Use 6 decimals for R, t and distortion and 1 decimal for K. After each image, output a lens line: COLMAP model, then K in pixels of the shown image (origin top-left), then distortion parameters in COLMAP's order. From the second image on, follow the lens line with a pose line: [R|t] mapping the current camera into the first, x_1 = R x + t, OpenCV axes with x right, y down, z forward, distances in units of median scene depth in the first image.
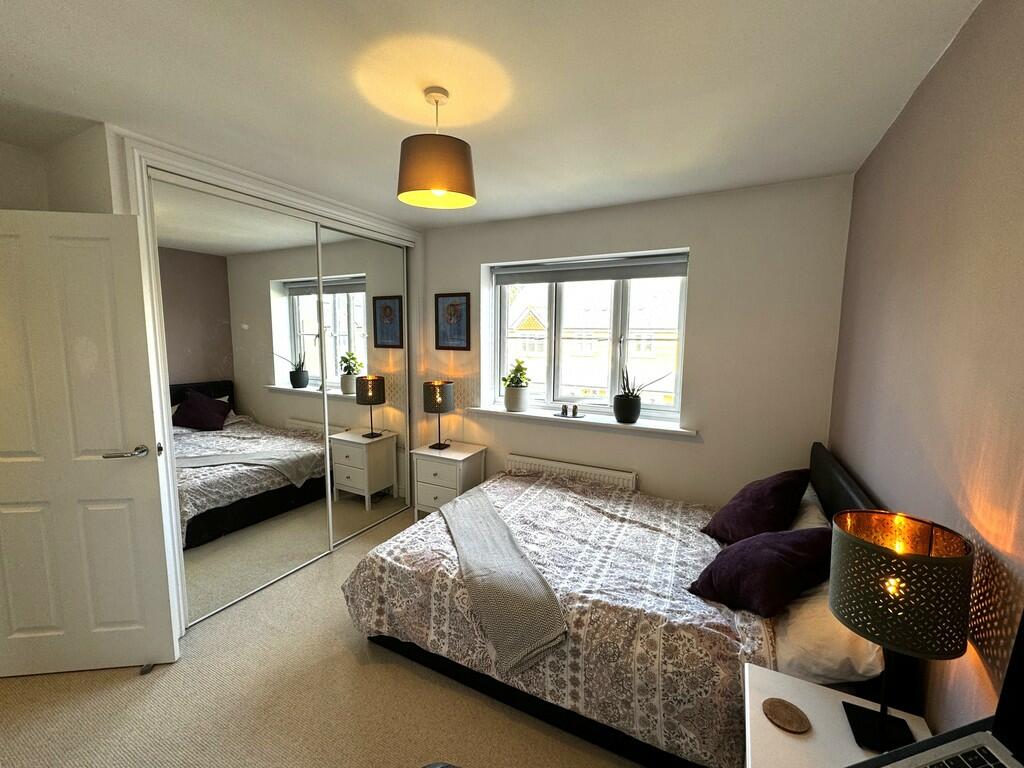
lens RADIAL K [[408.5, 0, 496.4], [0, 408.5, 381.1], [0, 0, 1]] dist [0.001190, 0.000018]
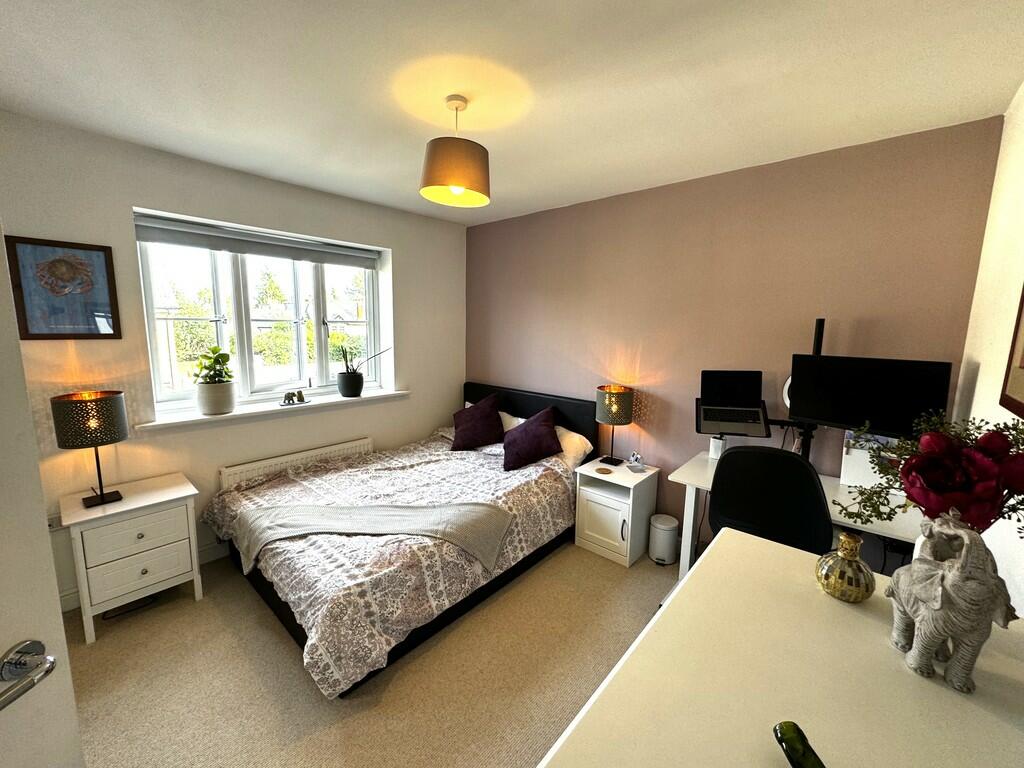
lens RADIAL K [[408.5, 0, 496.4], [0, 408.5, 381.1], [0, 0, 1]] dist [0.001190, 0.000018]
pose [[0.270789, -0.140617, 0.952313, -0.794535], [0.094294, 0.988391, 0.119132, -0.044993], [-0.958009, 0.057538, 0.280905, 0.389431]]
